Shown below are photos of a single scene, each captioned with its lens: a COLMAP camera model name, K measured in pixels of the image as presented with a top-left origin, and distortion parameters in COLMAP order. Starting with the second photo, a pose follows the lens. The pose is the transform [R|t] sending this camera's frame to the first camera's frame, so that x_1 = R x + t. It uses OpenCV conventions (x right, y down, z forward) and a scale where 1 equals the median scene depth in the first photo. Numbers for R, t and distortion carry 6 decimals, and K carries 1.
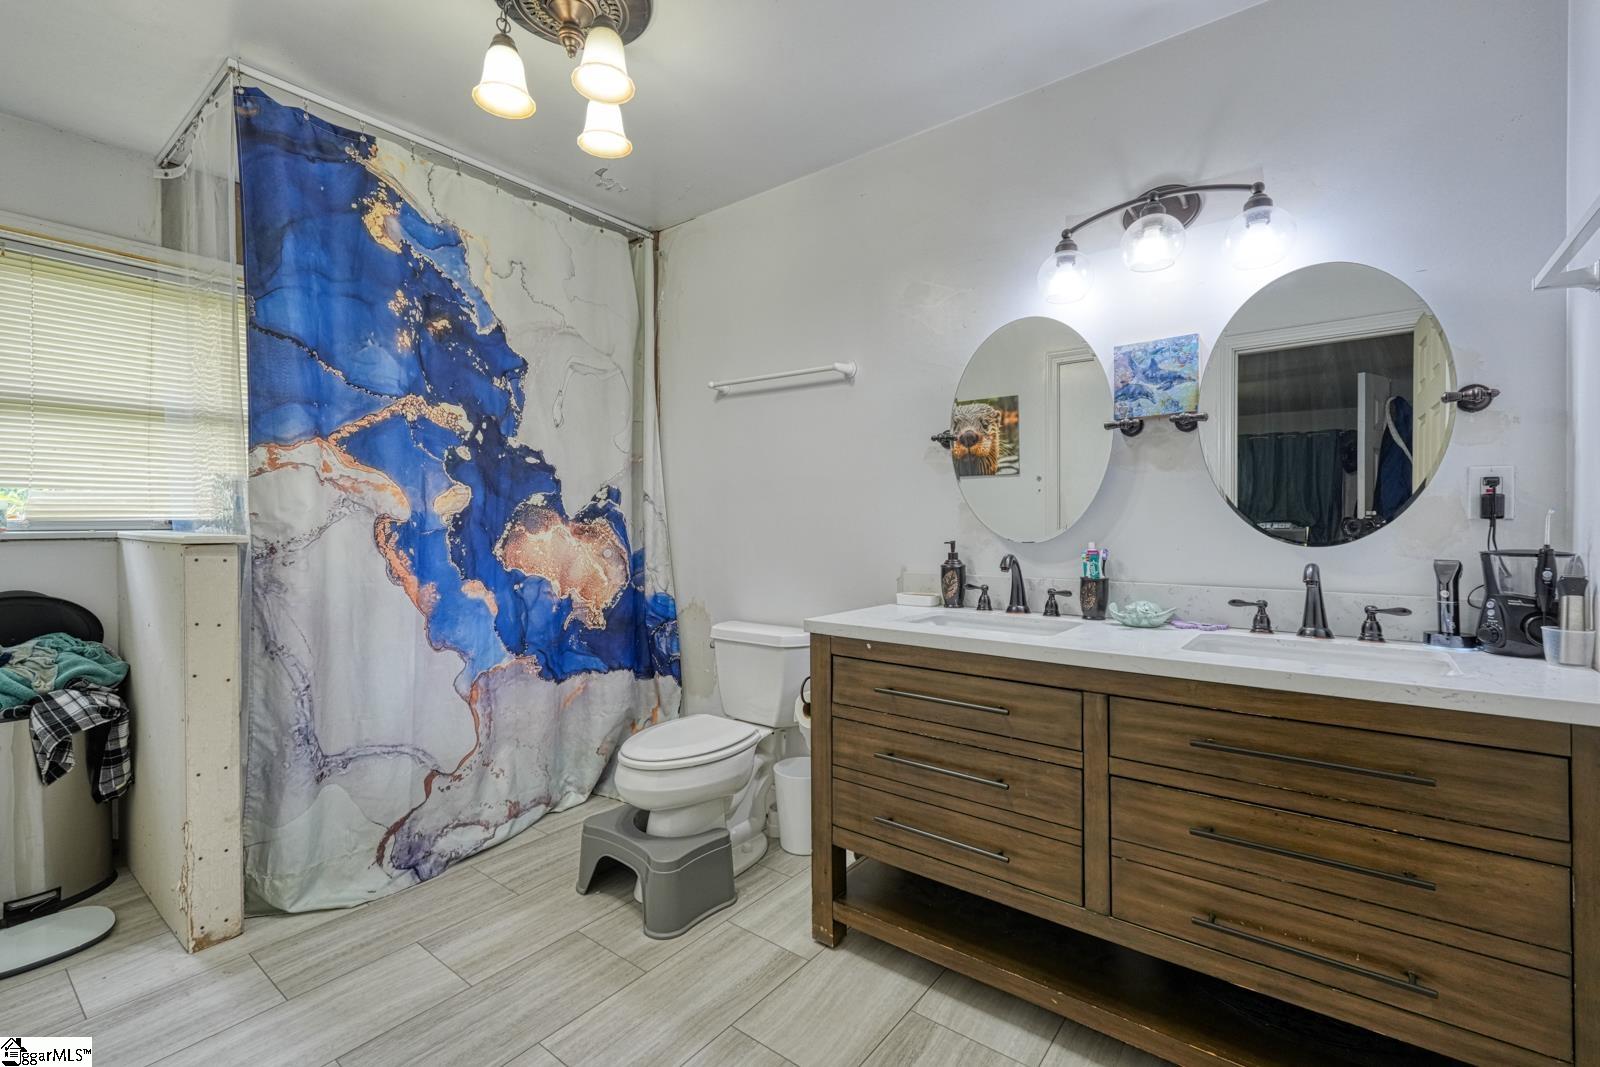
lens RADIAL K [[705.8, 0, 802.3], [0, 705.8, 531.8], [0, 0, 1]] dist [-0.001624, 0.003069]
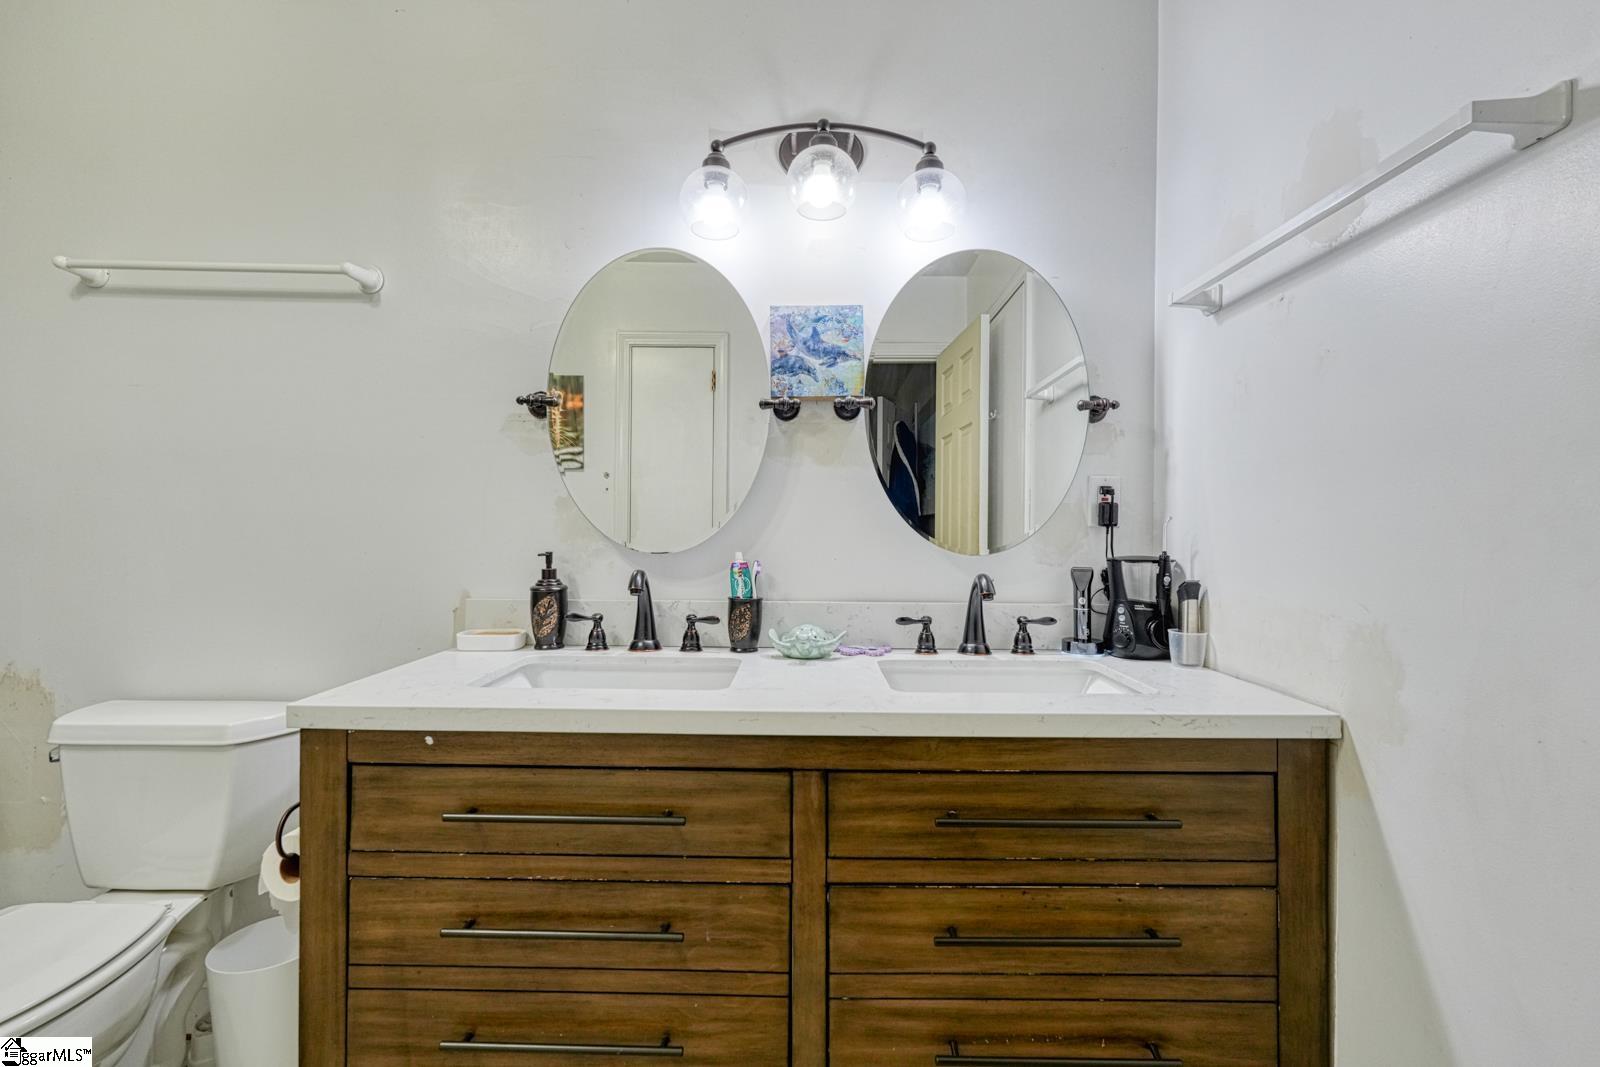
lens RADIAL K [[705.8, 0, 786.9], [0, 705.8, 526.2], [0, 0, 1]] dist [-0.001624, 0.003069]
pose [[0.796050, 0.008600, 0.605170, -0.022589], [-0.000390, 0.999906, -0.013696, -0.003356], [-0.605231, 0.010667, 0.795978, 0.380129]]
